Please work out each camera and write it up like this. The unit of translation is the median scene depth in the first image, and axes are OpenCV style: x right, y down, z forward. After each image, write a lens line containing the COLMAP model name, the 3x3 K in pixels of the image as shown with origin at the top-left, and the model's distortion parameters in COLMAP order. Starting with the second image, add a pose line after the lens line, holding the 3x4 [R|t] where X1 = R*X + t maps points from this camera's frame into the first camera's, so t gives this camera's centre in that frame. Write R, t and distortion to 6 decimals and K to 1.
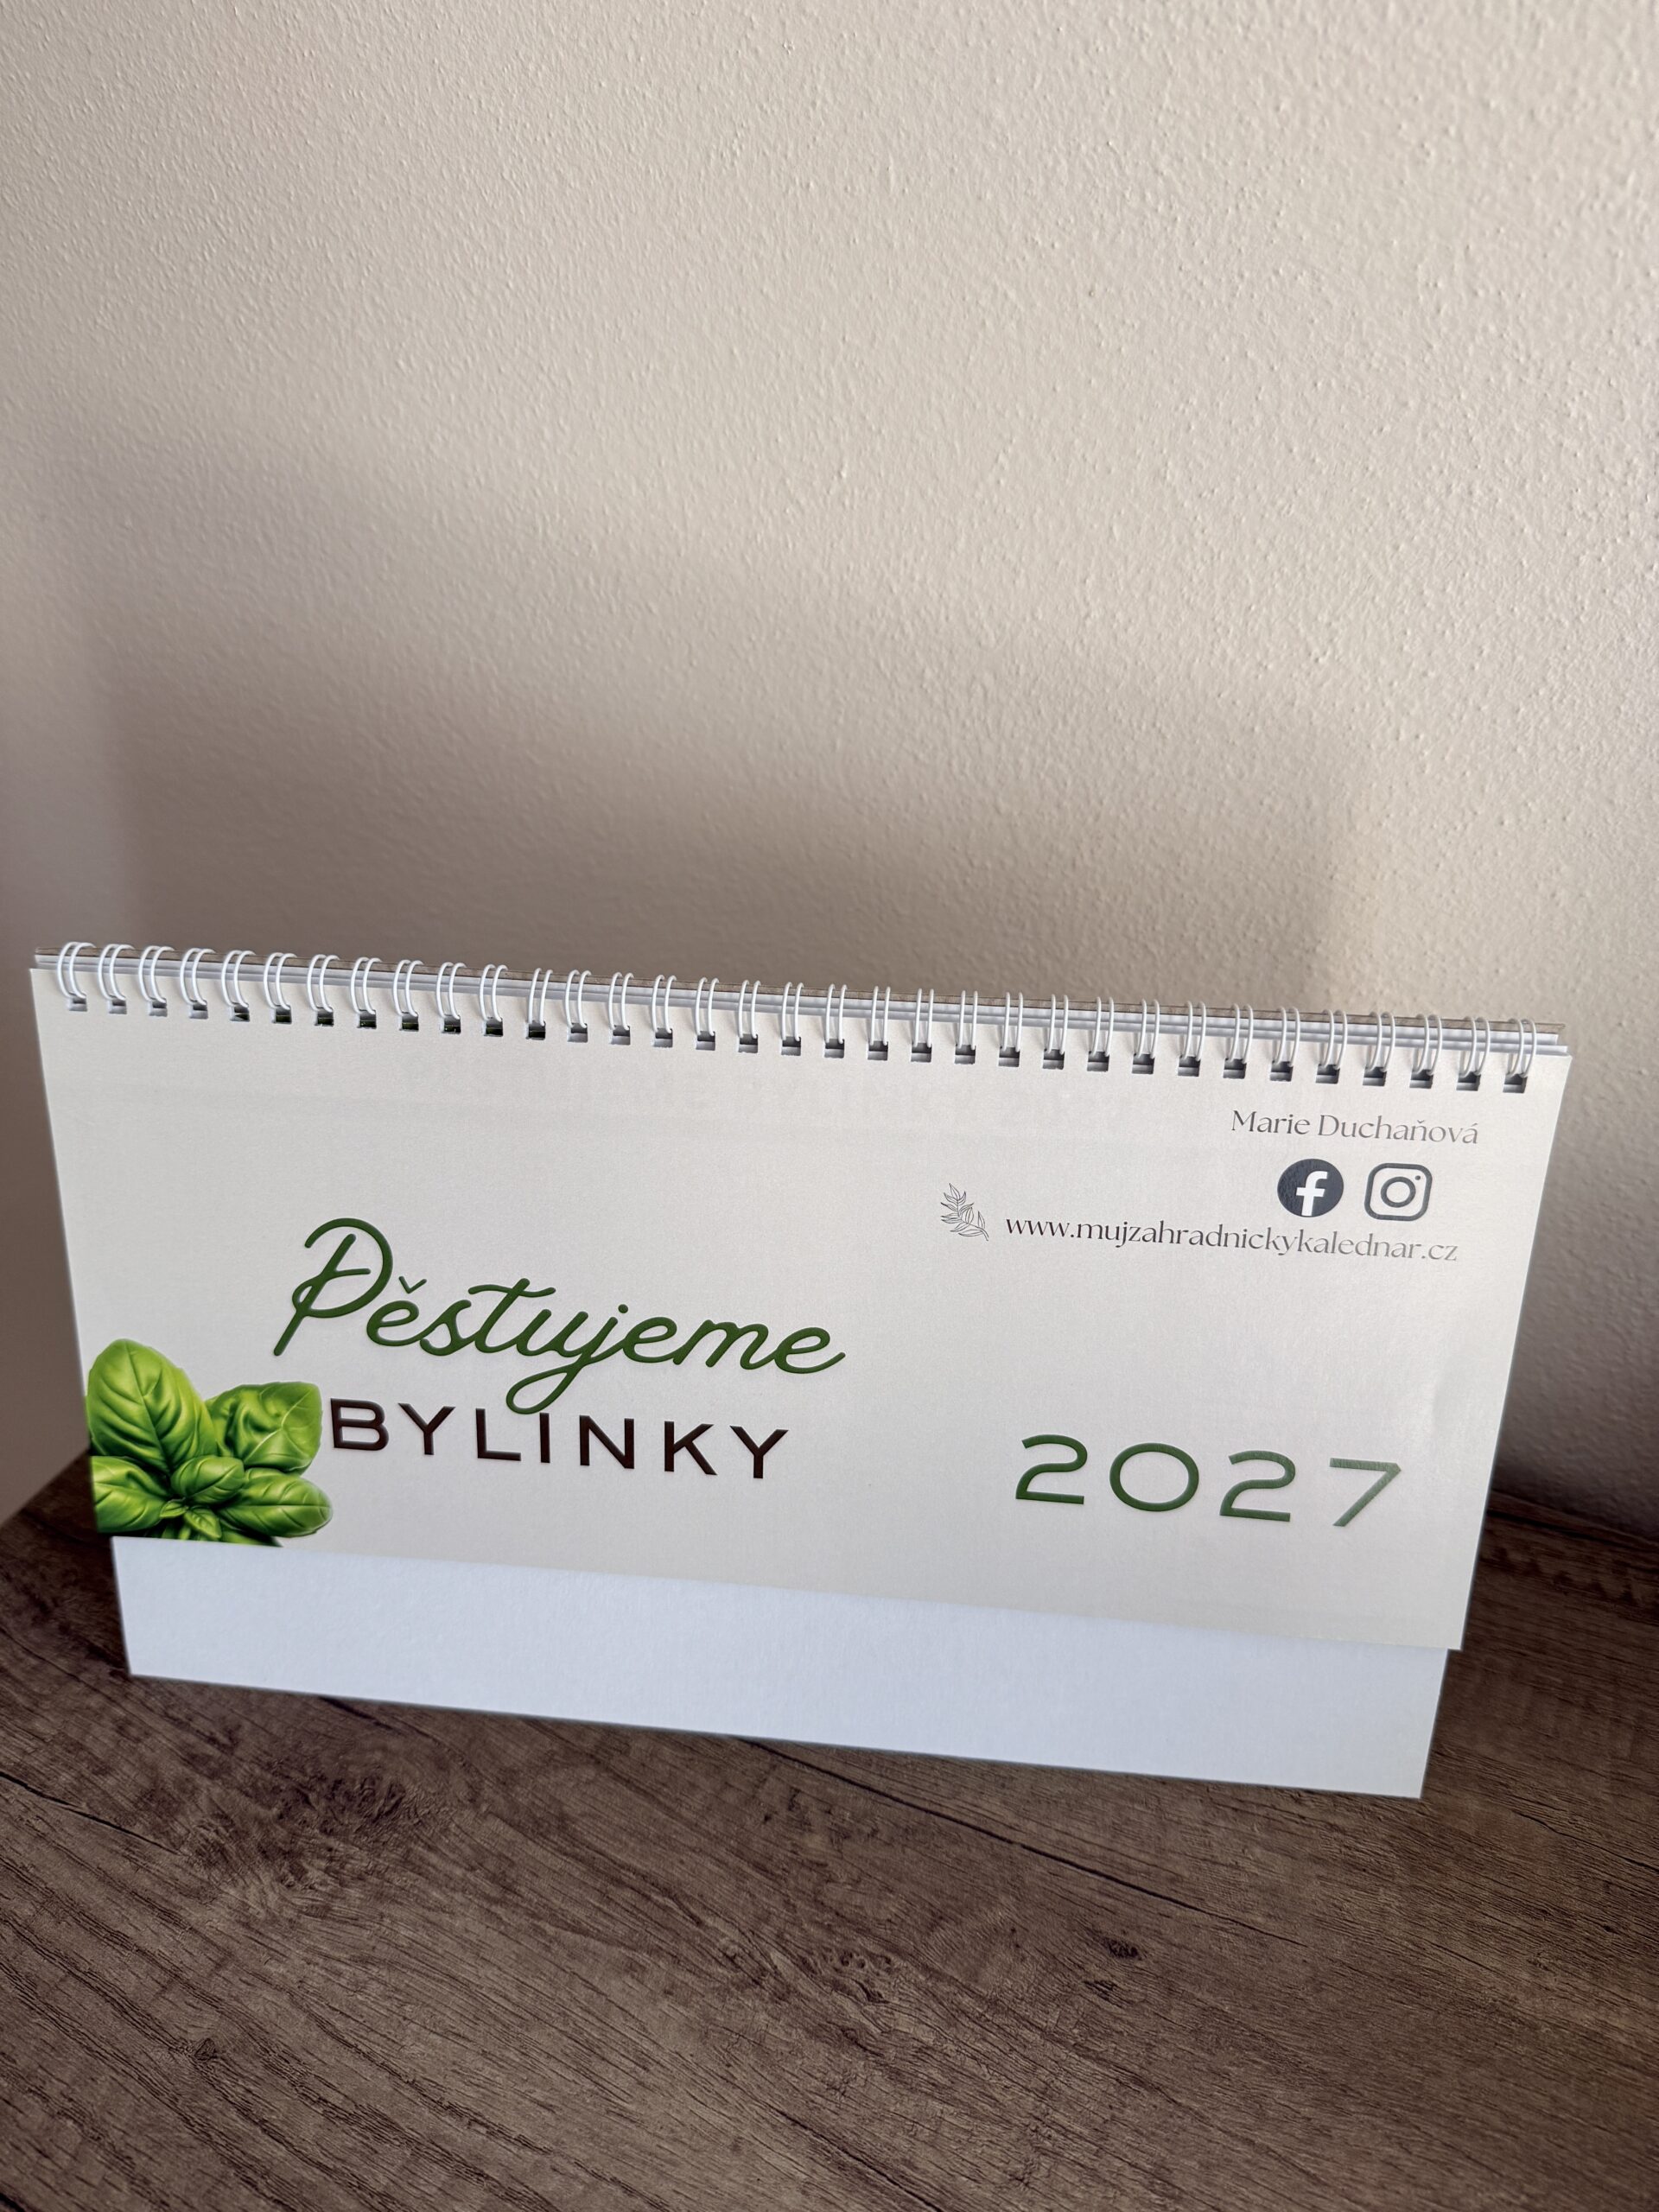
lens RADIAL K [[1637.5, 0, 807.4], [0, 1637.5, 1105.2], [0, 0, 1]] dist [-0.028381, 0.003481]
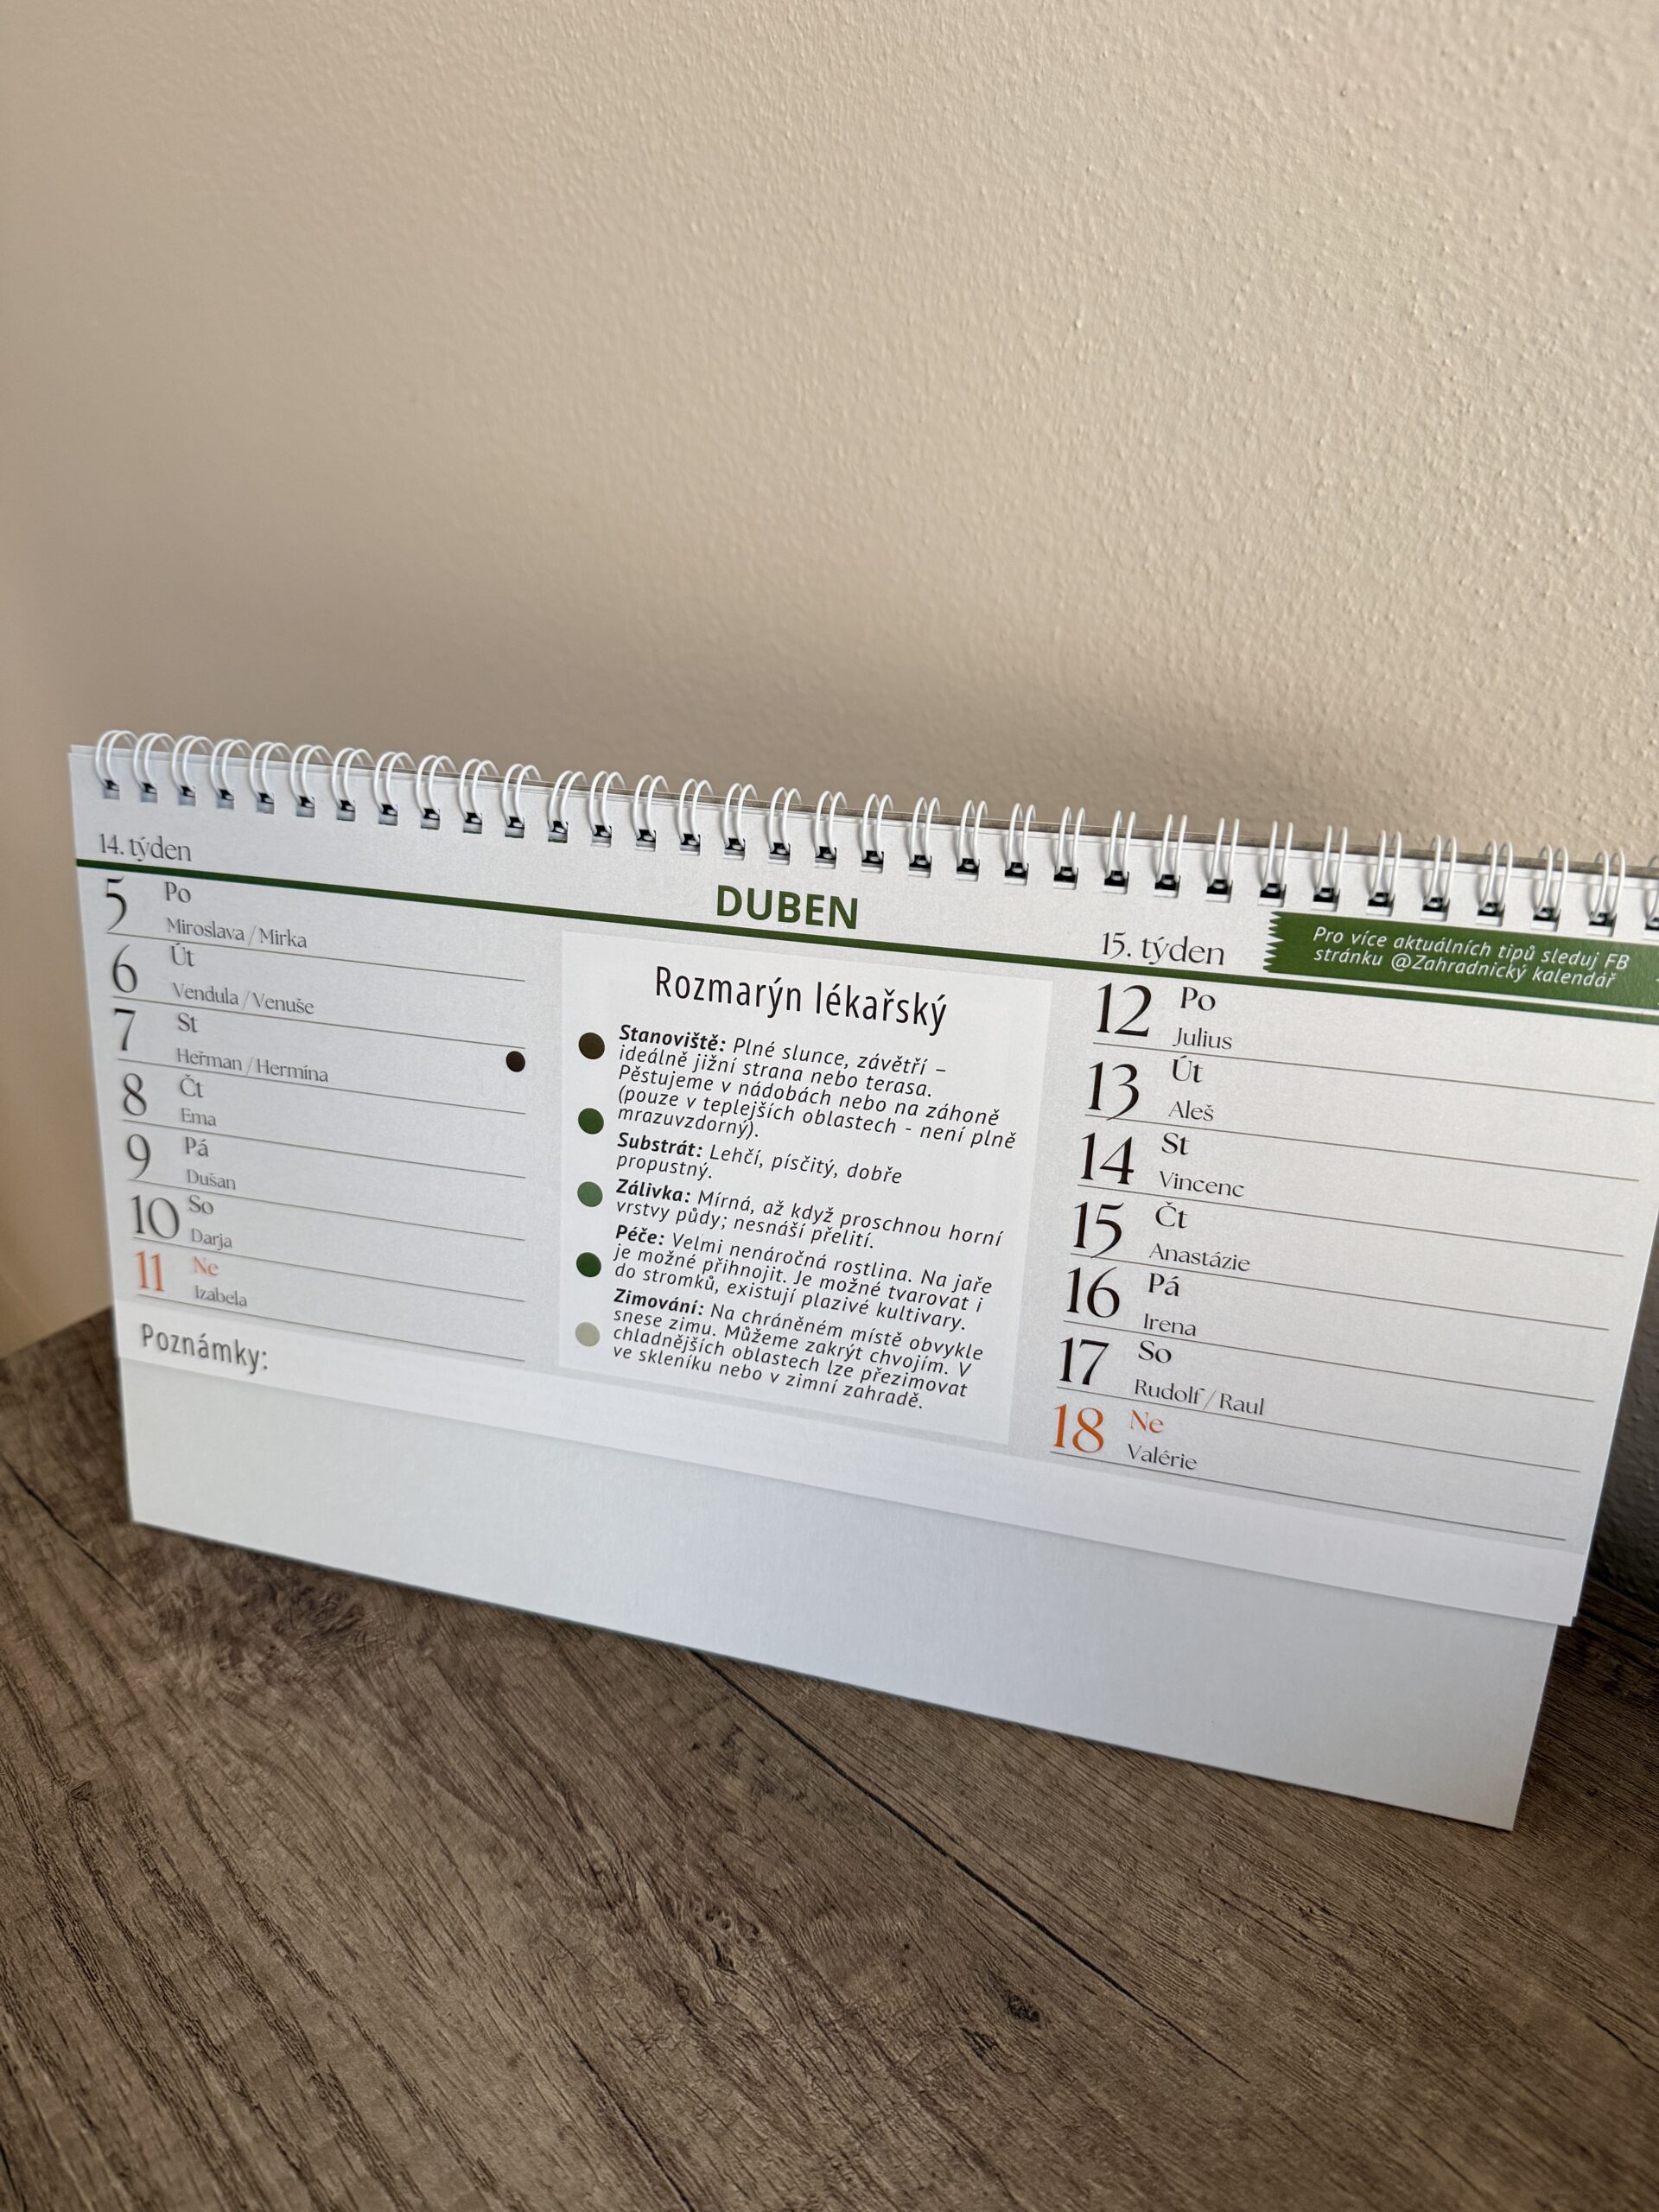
lens RADIAL K [[1637.5, 0, 803.4], [0, 1637.5, 1101.1], [0, 0, 1]] dist [-0.028381, 0.003481]
pose [[0.938363, 0.170059, -0.300922, 0.245940], [-0.184270, 0.982687, -0.019265, 0.093434], [0.292436, 0.073528, 0.953454, 0.131284]]
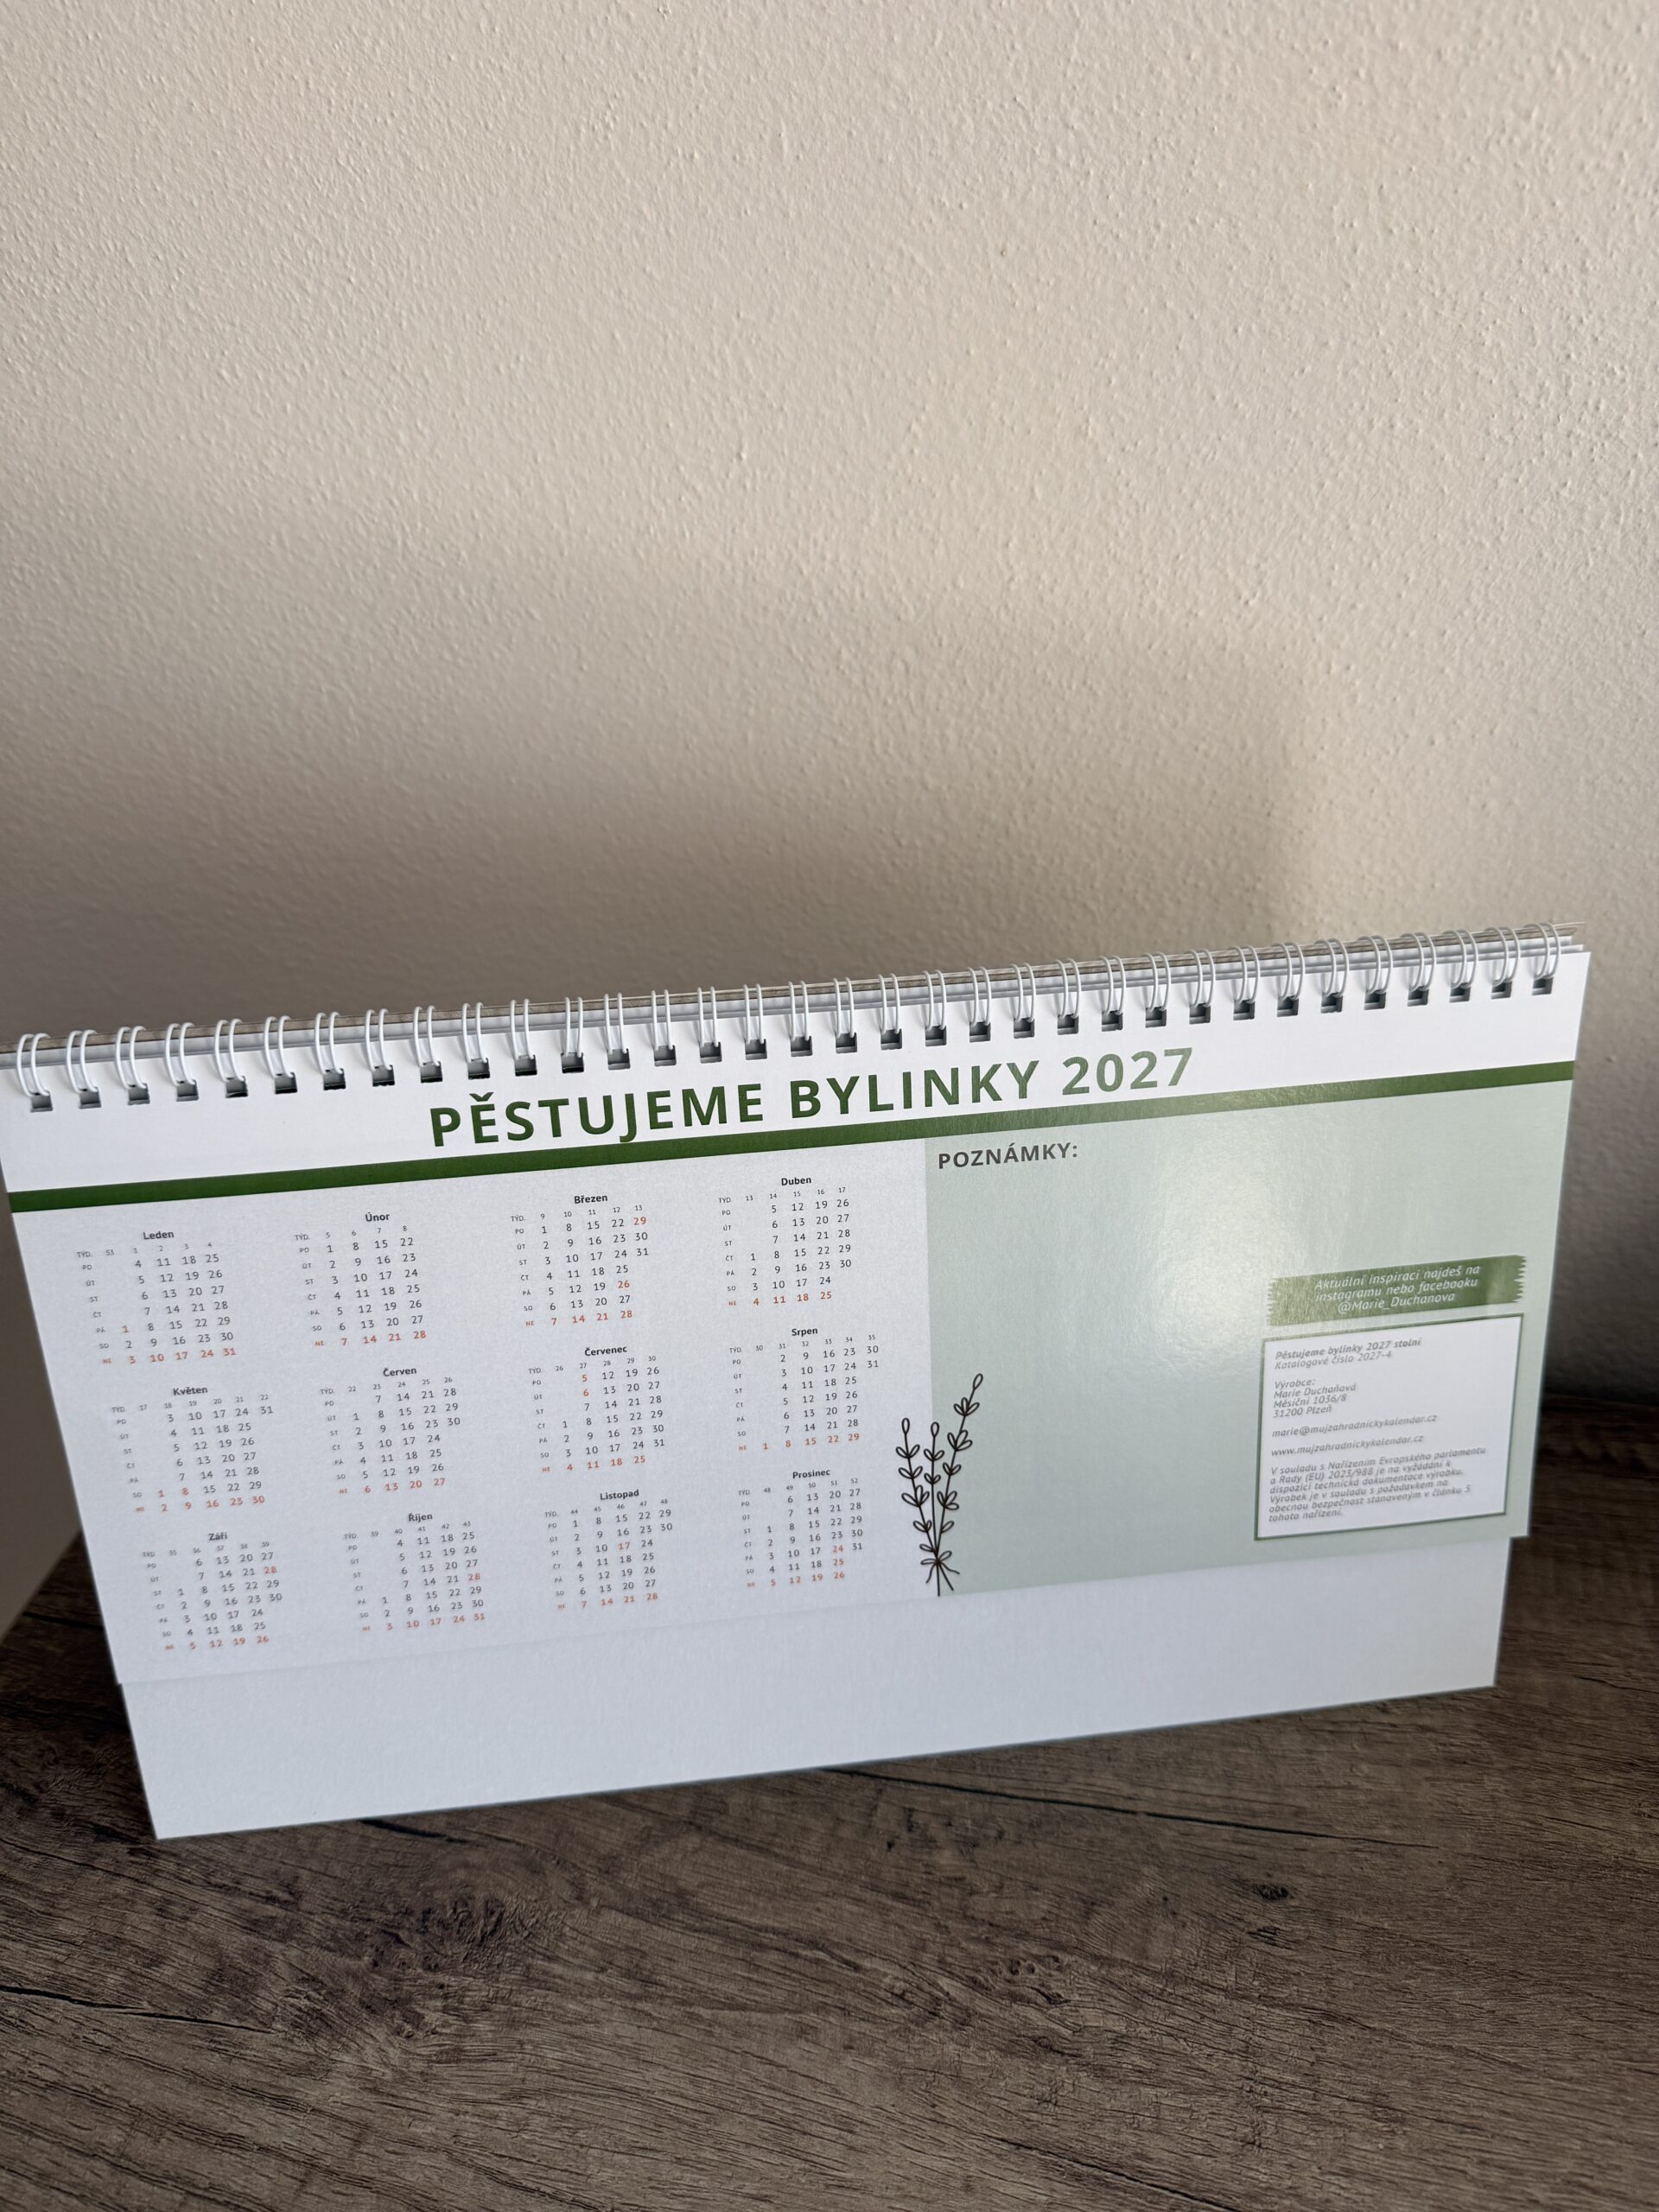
lens RADIAL K [[1637.5, 0, 799.0], [0, 1637.5, 1106.0], [0, 0, 1]] dist [-0.028381, 0.003481]
pose [[0.972193, -0.142002, 0.186214, -0.197156], [0.142919, 0.989697, 0.008562, -0.010522], [-0.185511, 0.018290, 0.982472, 0.057326]]
